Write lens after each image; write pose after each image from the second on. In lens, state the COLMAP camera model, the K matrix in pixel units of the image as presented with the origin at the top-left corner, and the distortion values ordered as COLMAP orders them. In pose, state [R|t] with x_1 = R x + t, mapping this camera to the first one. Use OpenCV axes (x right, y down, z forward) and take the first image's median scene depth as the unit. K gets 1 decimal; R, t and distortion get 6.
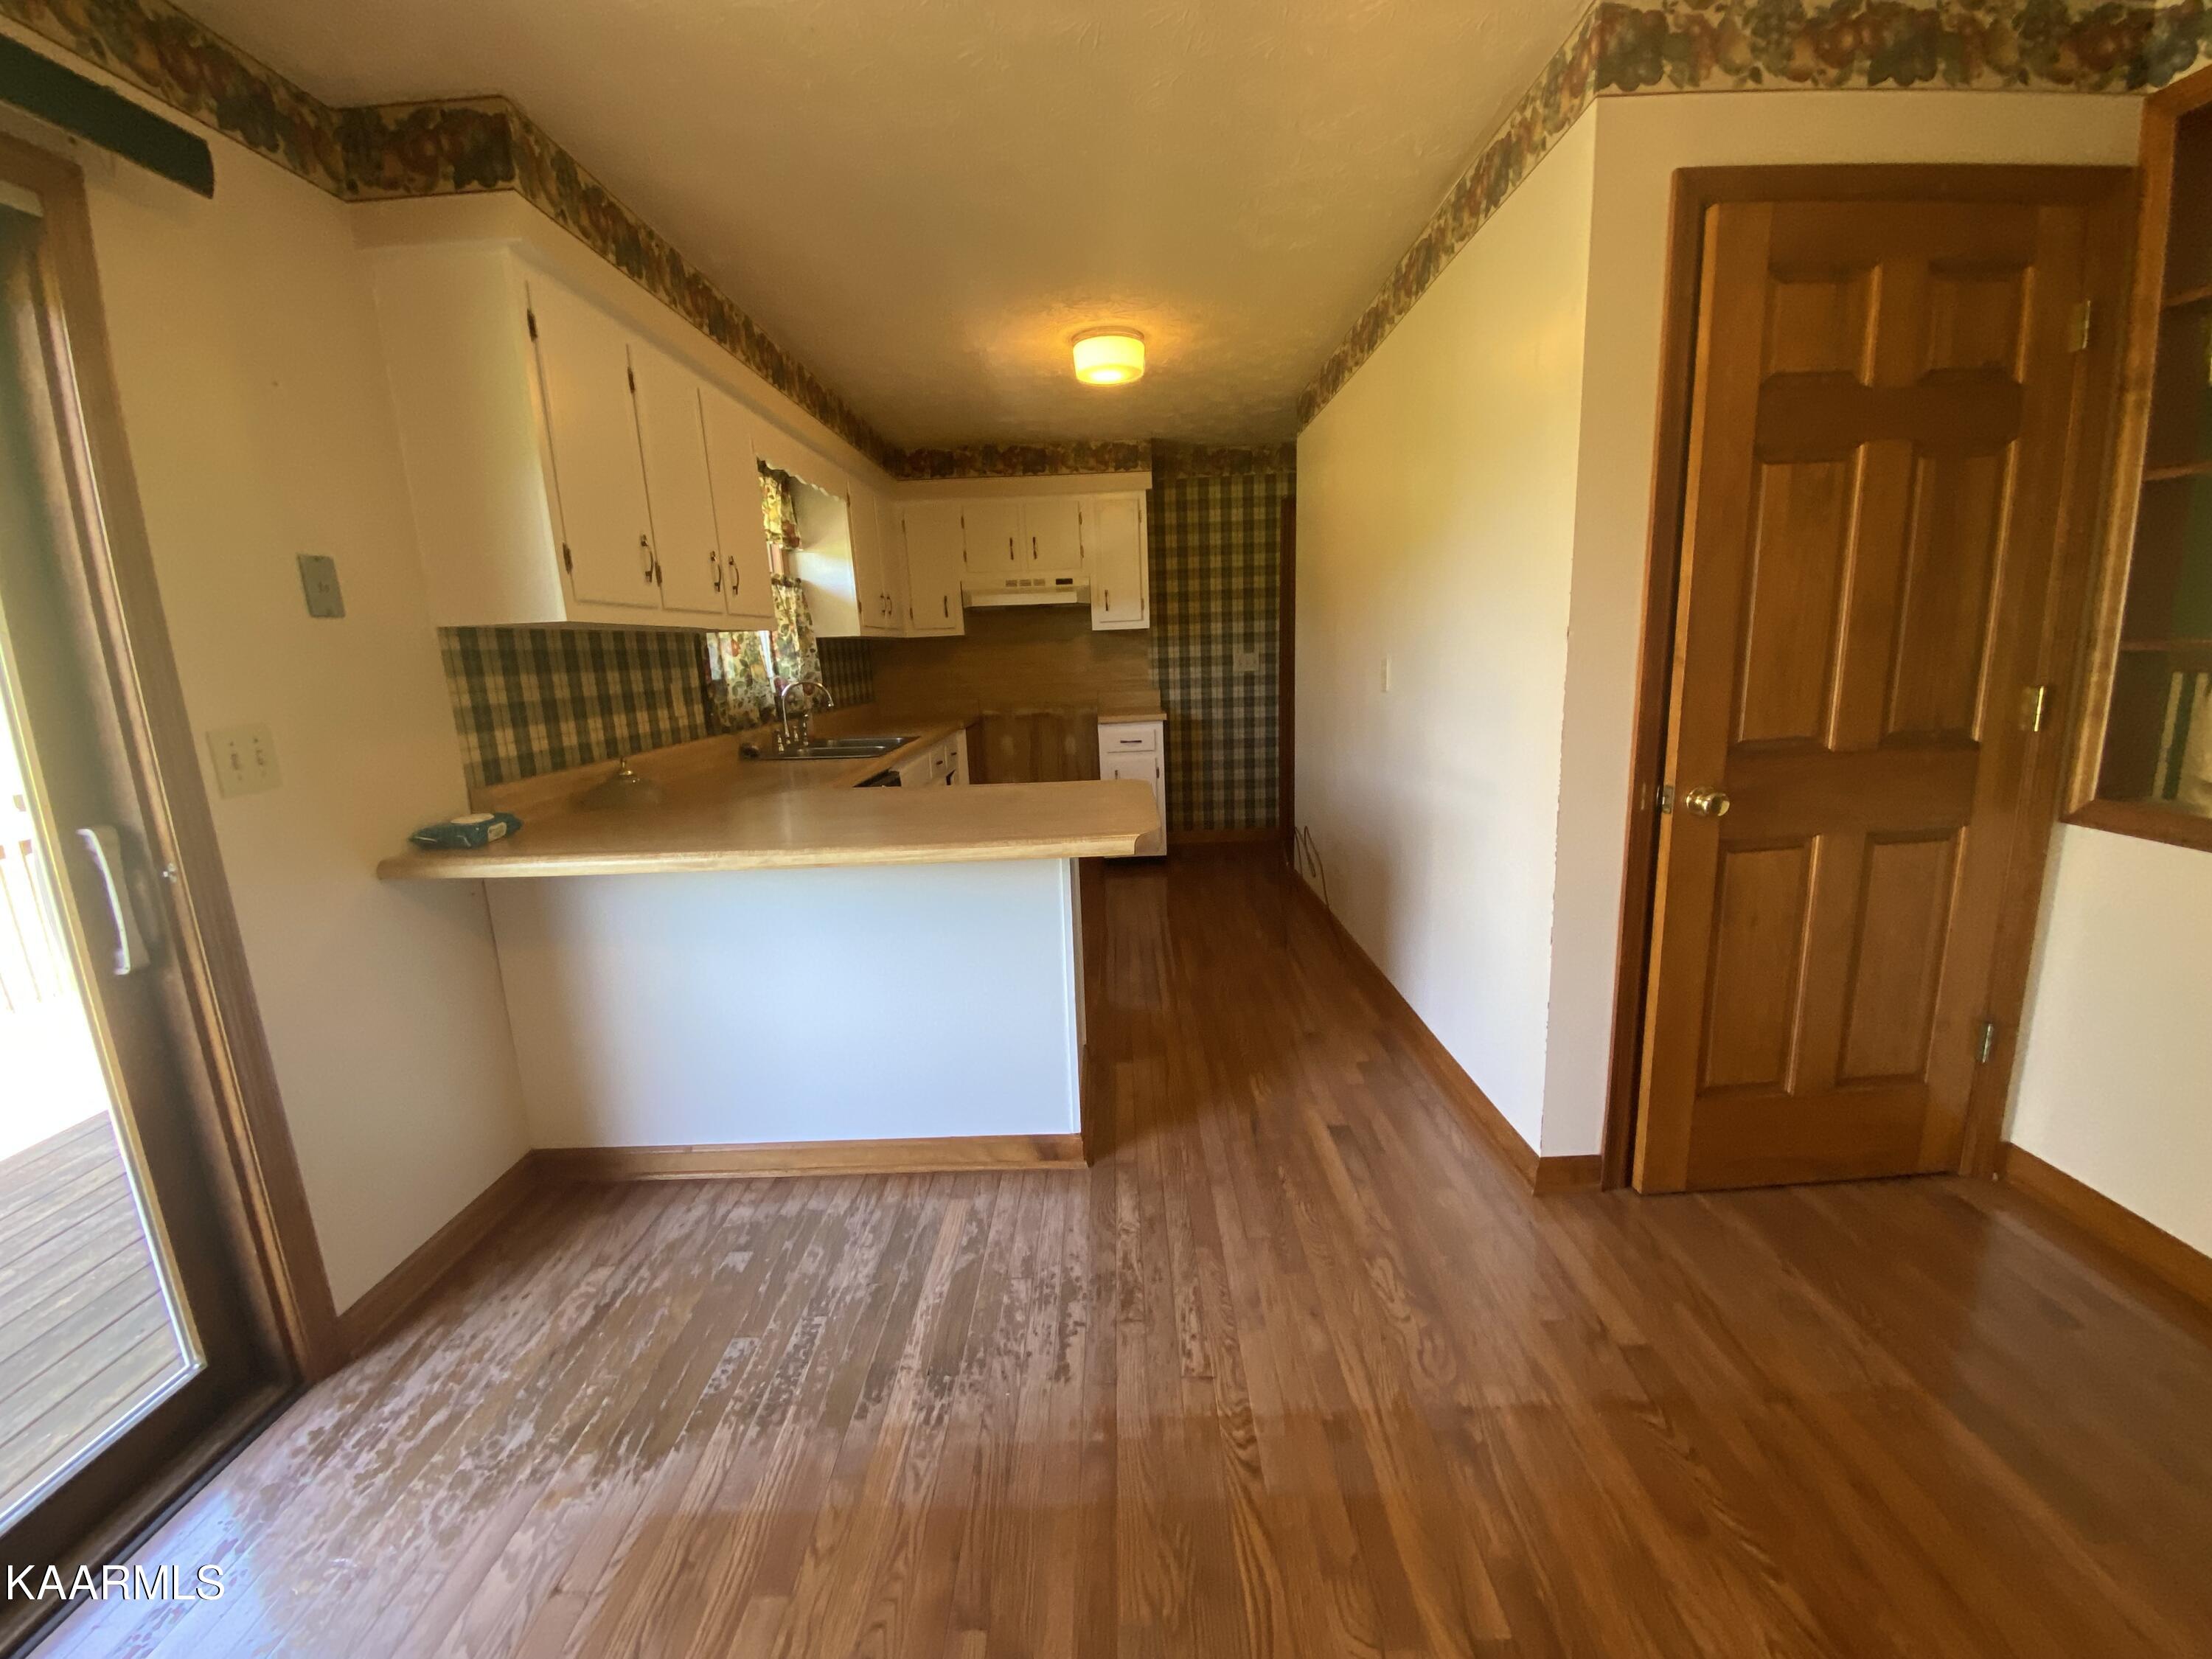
lens RADIAL K [[903.0, 0, 1109.8], [0, 903.0, 823.8], [0, 0, 1]] dist [-0.006225, -0.002603]
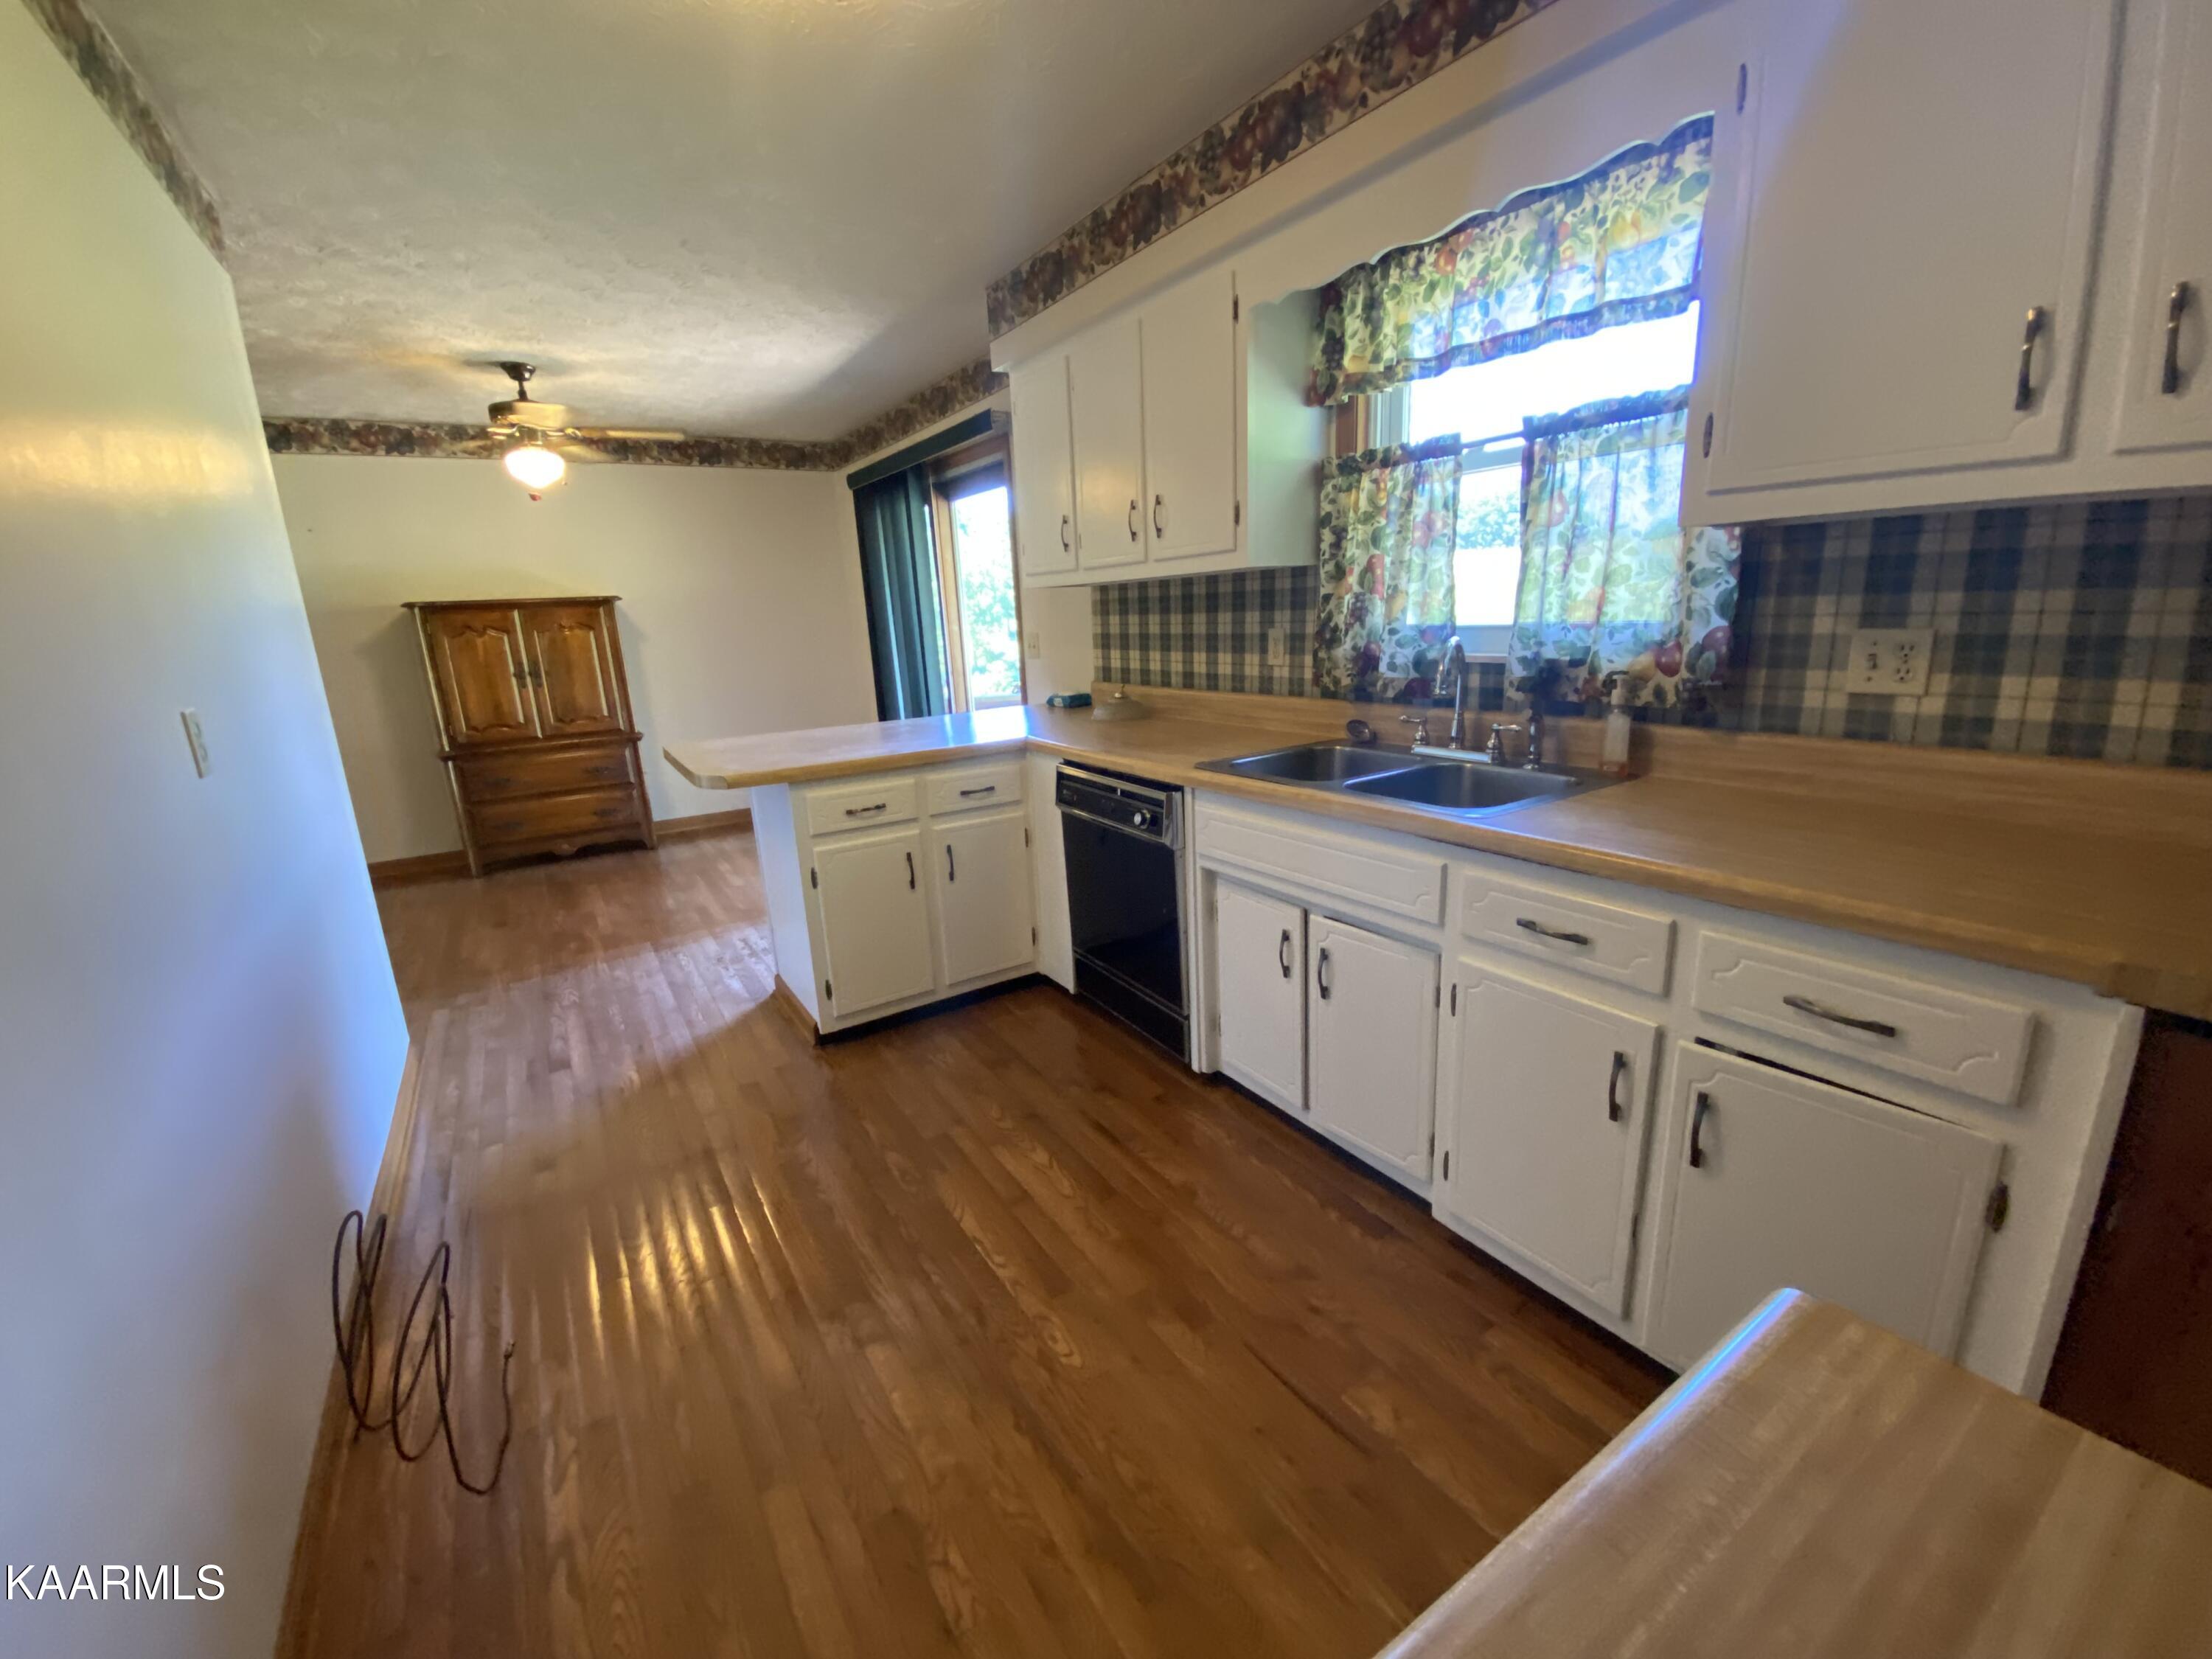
lens RADIAL K [[903.0, 0, 1128.0], [0, 903.0, 840.7], [0, 0, 1]] dist [-0.006225, -0.002603]
pose [[-0.829774, 0.209087, -0.517452, 0.205830], [-0.031955, 0.907849, 0.418078, -0.479561], [0.557183, 0.363445, -0.746629, 2.392747]]
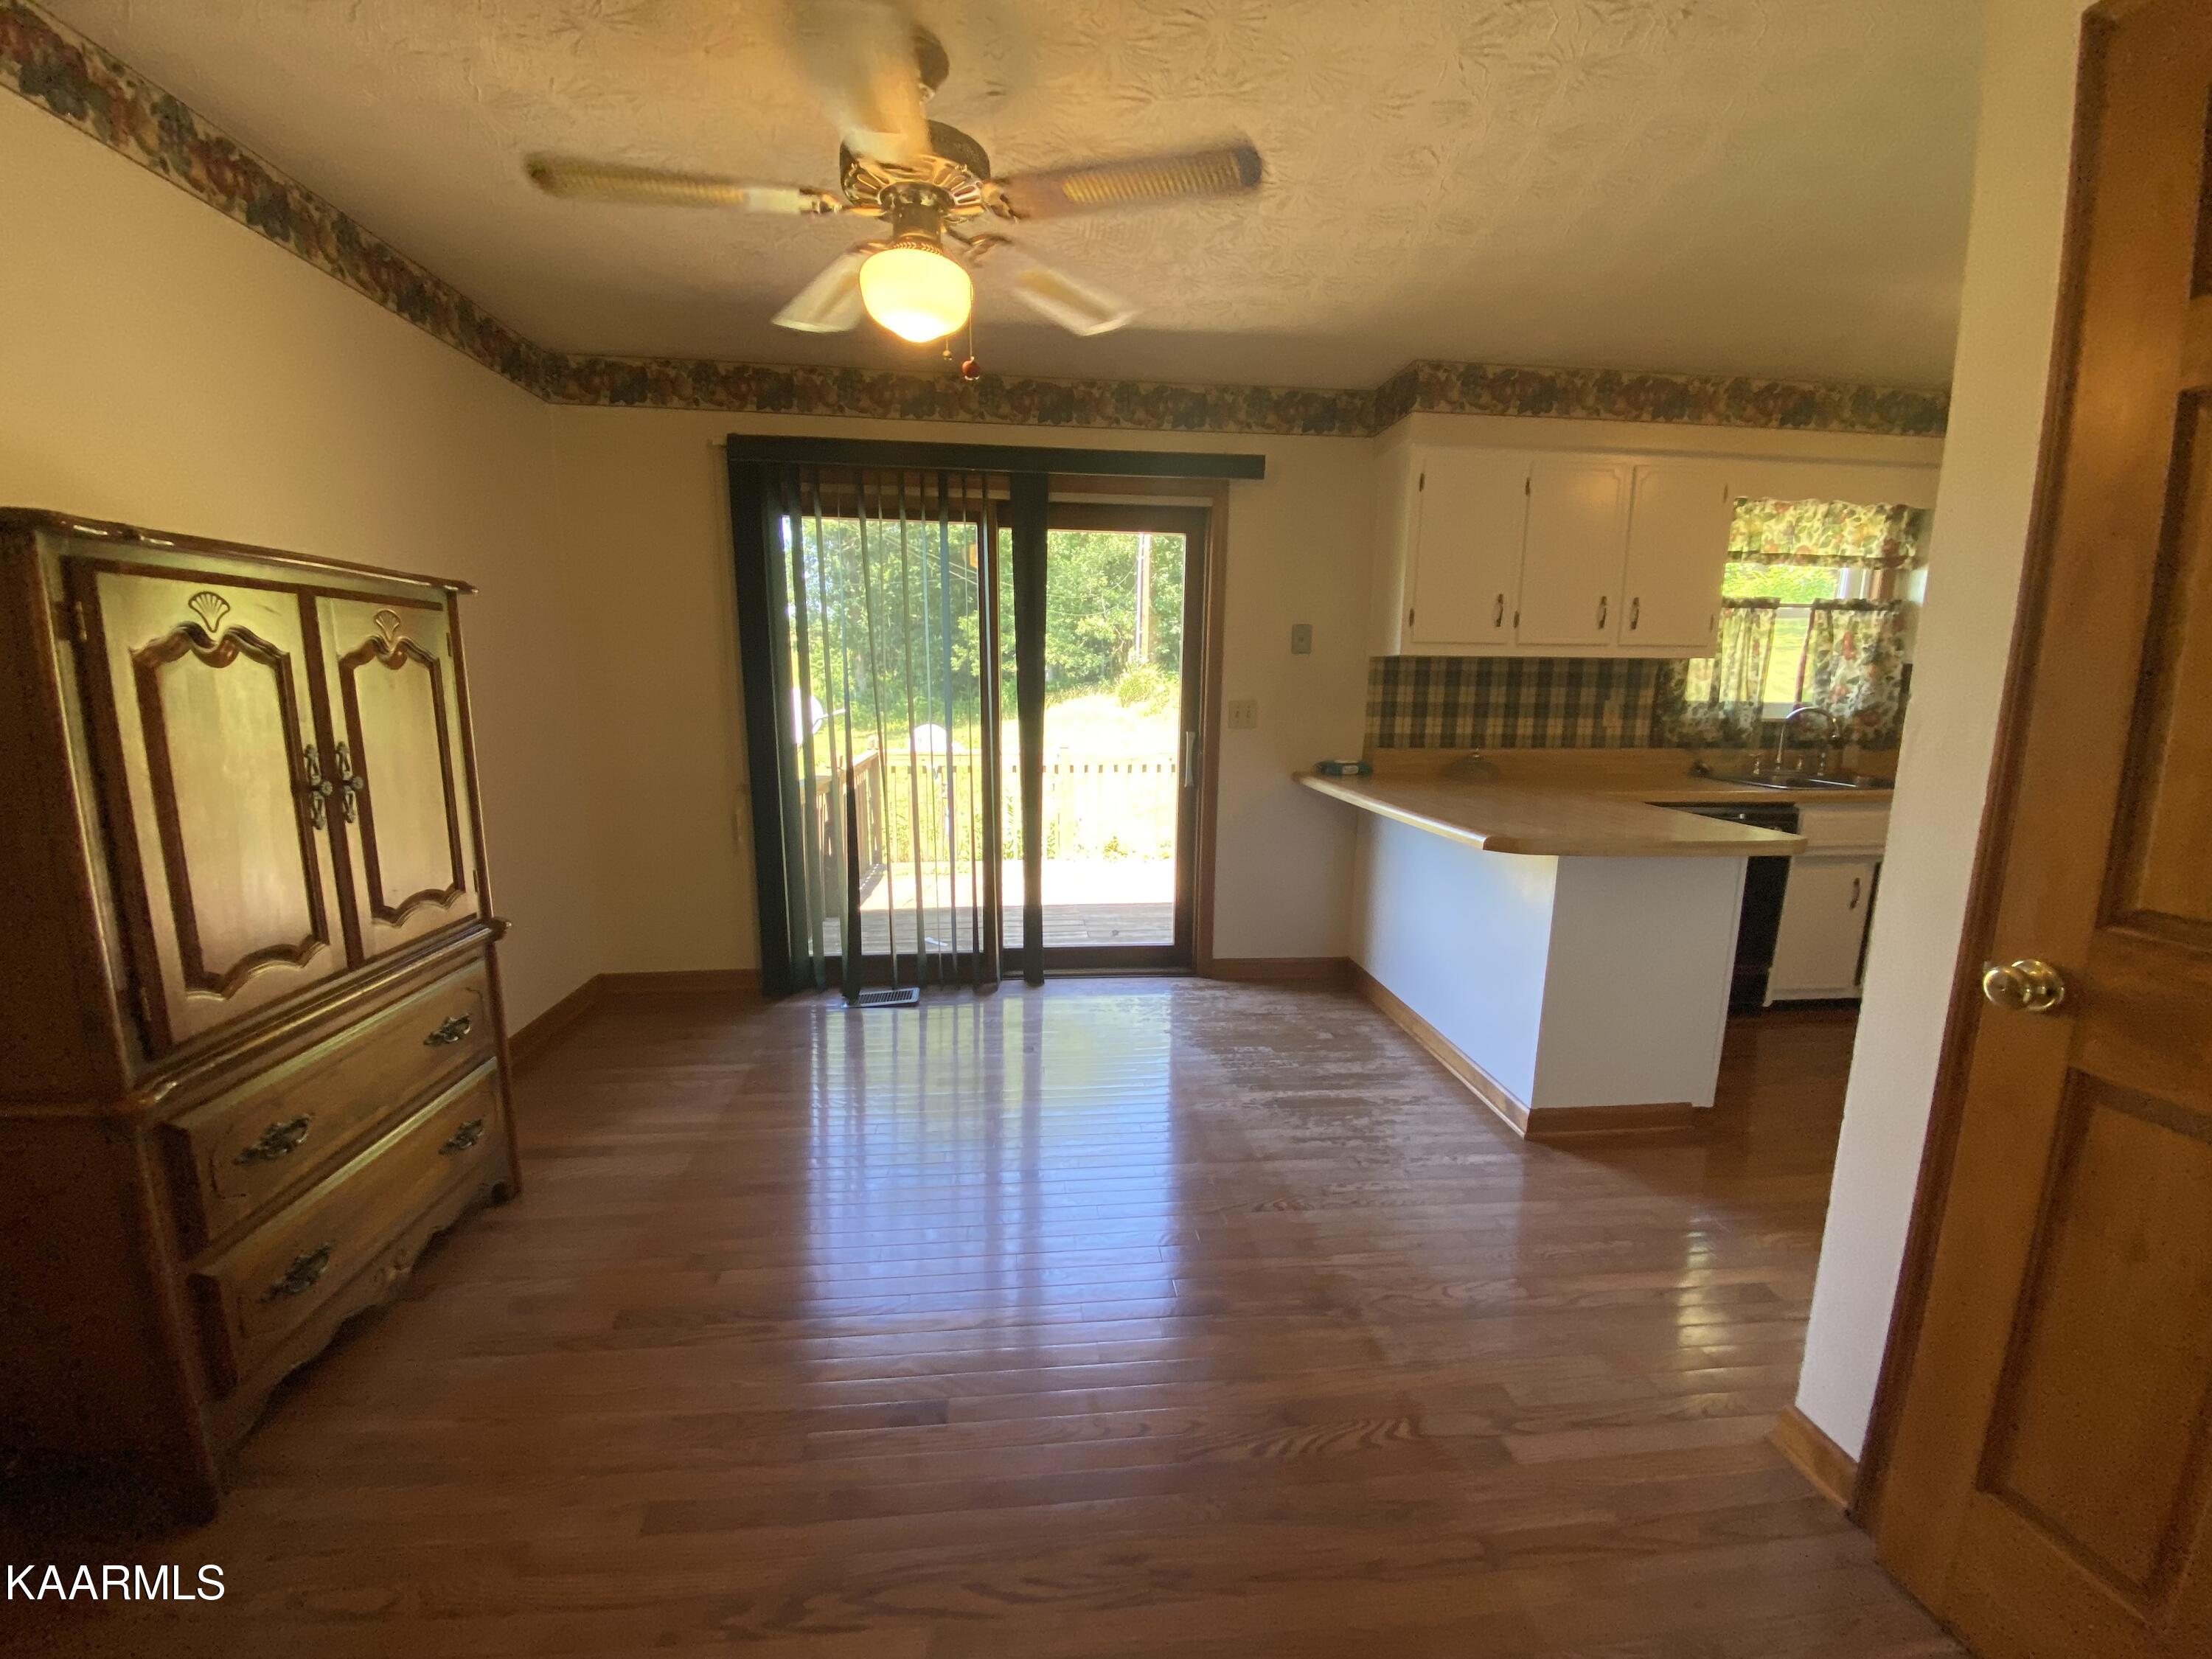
lens RADIAL K [[903.0, 0, 1106.6], [0, 903.0, 830.1], [0, 0, 1]] dist [-0.006225, -0.002603]
pose [[0.107478, 0.200379, -0.973805, 0.985765], [-0.203146, 0.963240, 0.175785, -0.088028], [0.973232, 0.178931, 0.144233, 0.259429]]
